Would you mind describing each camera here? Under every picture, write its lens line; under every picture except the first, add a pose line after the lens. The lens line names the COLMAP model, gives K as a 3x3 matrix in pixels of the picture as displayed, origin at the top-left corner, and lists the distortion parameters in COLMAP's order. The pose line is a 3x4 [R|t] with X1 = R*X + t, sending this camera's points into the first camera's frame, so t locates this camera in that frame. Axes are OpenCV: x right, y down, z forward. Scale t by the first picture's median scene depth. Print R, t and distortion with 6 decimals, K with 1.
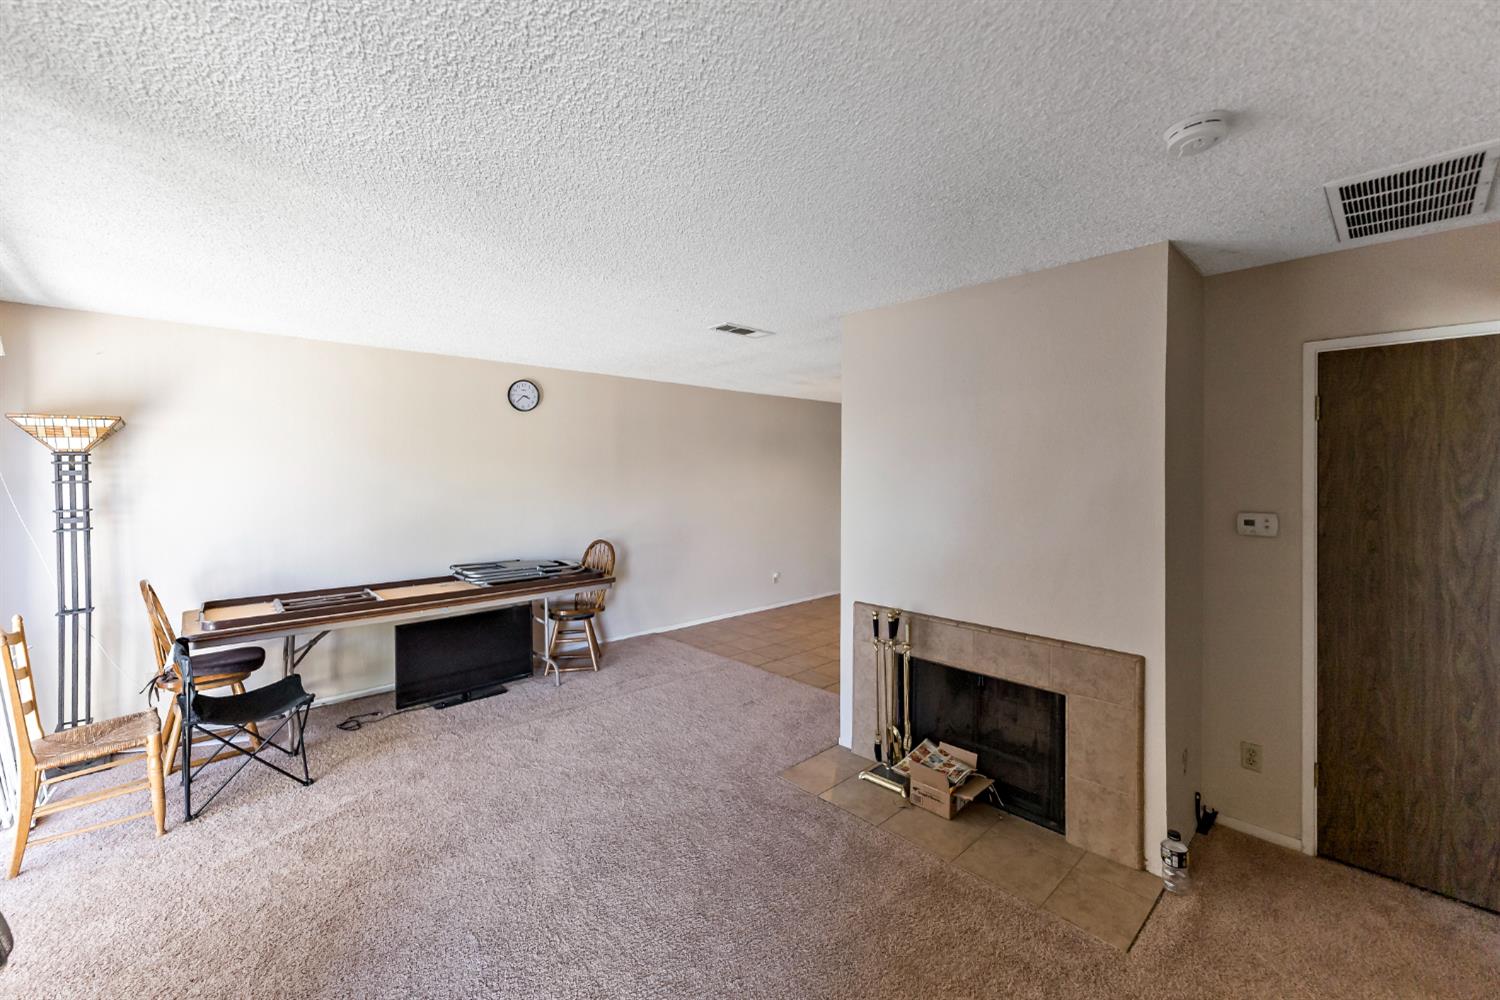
lens RADIAL K [[609.1, 0, 752.7], [0, 609.1, 477.1], [0, 0, 1]] dist [0.000134, 0.000072]
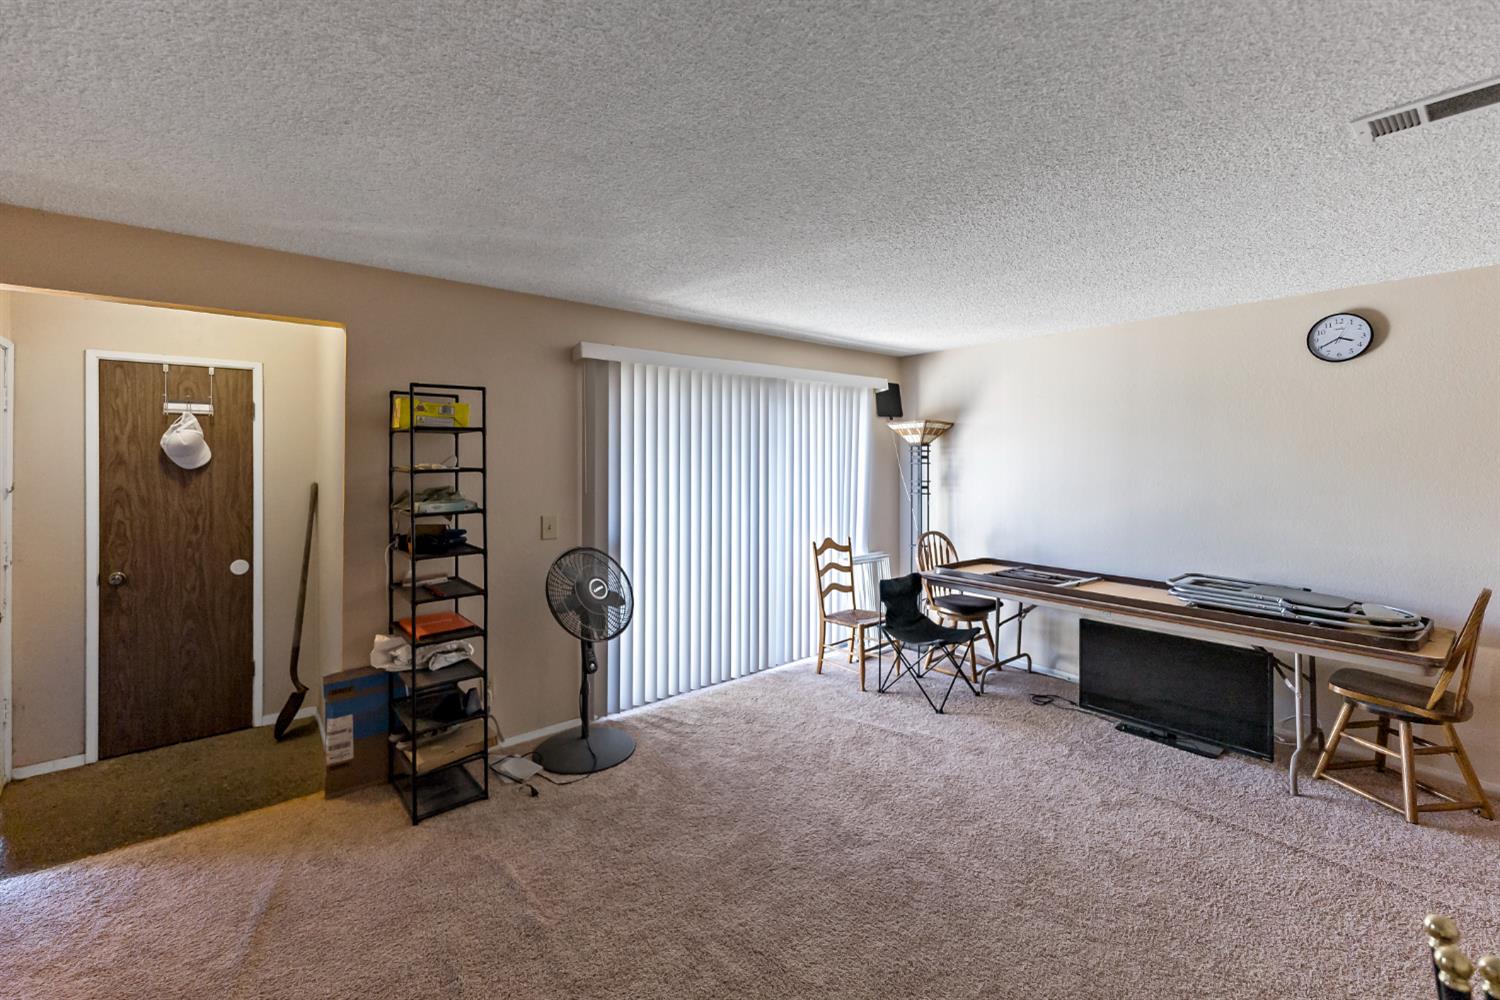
lens RADIAL K [[618.4, 0, 746.1], [0, 618.4, 456.8], [0, 0, 1]] dist [0.000669, 0.000142]
pose [[-0.079015, -0.003575, -0.996867, 0.421751], [-0.008821, 0.999957, -0.002887, -0.000122], [0.996834, 0.008565, -0.079043, 0.559061]]
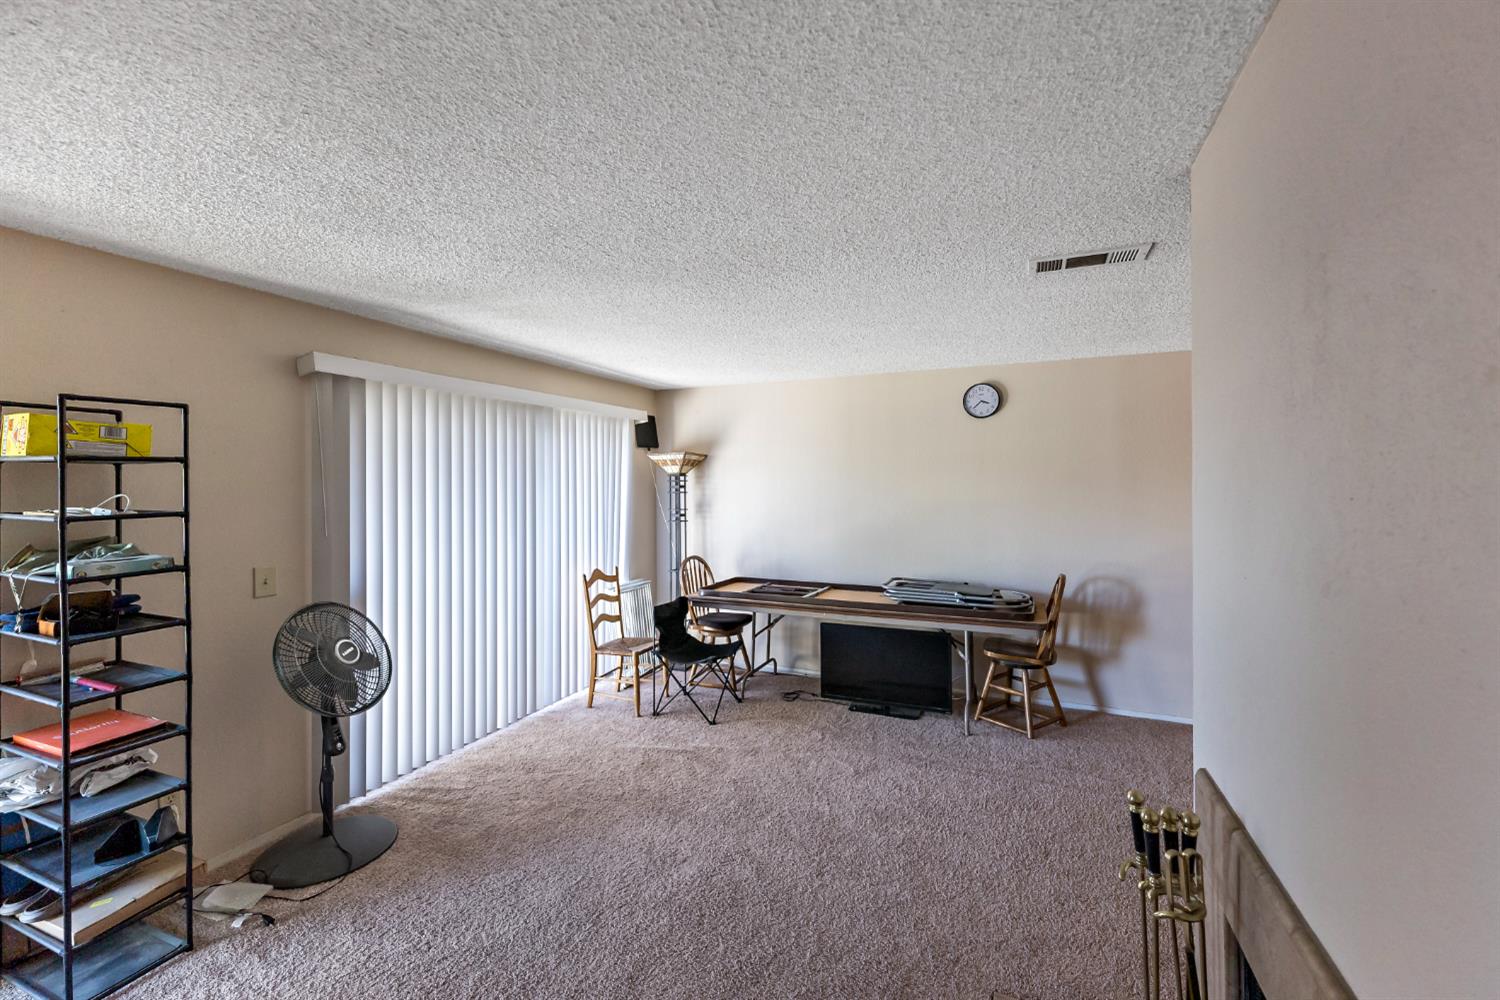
lens RADIAL K [[609.1, 0, 752.7], [0, 609.1, 477.1], [0, 0, 1]] dist [0.000134, 0.000072]
pose [[0.388093, -0.009945, -0.921566, 0.414490], [-0.003077, 0.999922, -0.012087, -0.011766], [0.921615, 0.007527, 0.388033, 0.445359]]
